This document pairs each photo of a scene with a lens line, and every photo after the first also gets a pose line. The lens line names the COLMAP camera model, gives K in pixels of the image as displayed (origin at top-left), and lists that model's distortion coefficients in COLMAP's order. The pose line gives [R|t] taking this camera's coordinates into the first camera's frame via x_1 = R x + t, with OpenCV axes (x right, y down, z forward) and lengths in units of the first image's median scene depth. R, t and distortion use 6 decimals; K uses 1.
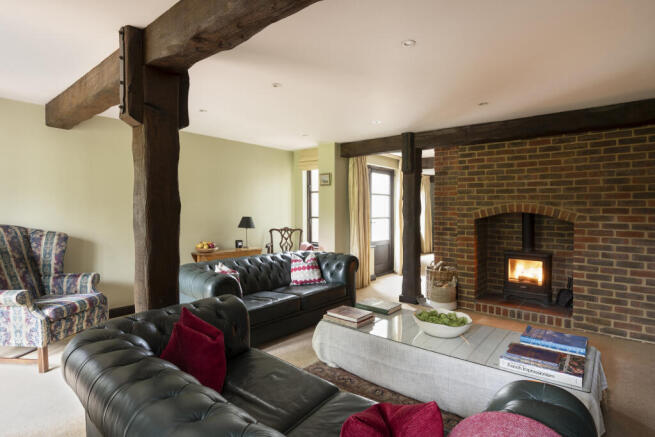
lens RADIAL K [[341.1, 0, 329.6], [0, 341.1, 216.8], [0, 0, 1]] dist [0.001864, -0.000005]
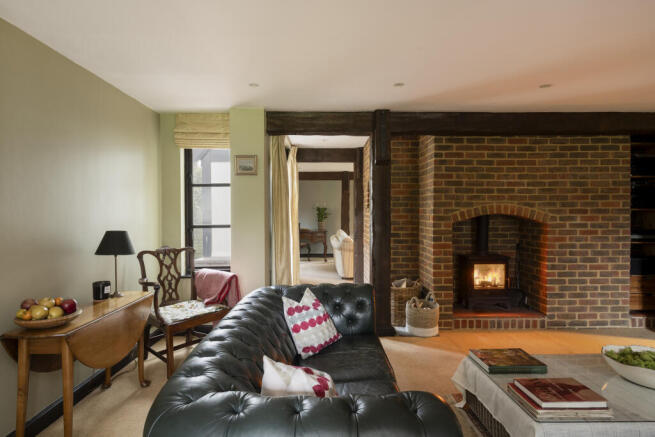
lens RADIAL K [[366.9, 0, 327.1], [0, 366.9, 212.5], [0, 0, 1]] dist [-0.003850, 0.000828]
pose [[0.767051, -0.012187, 0.641471, -0.467774], [0.023902, 0.999668, -0.009589, -0.019215], [-0.641141, 0.022688, 0.767088, 0.560834]]
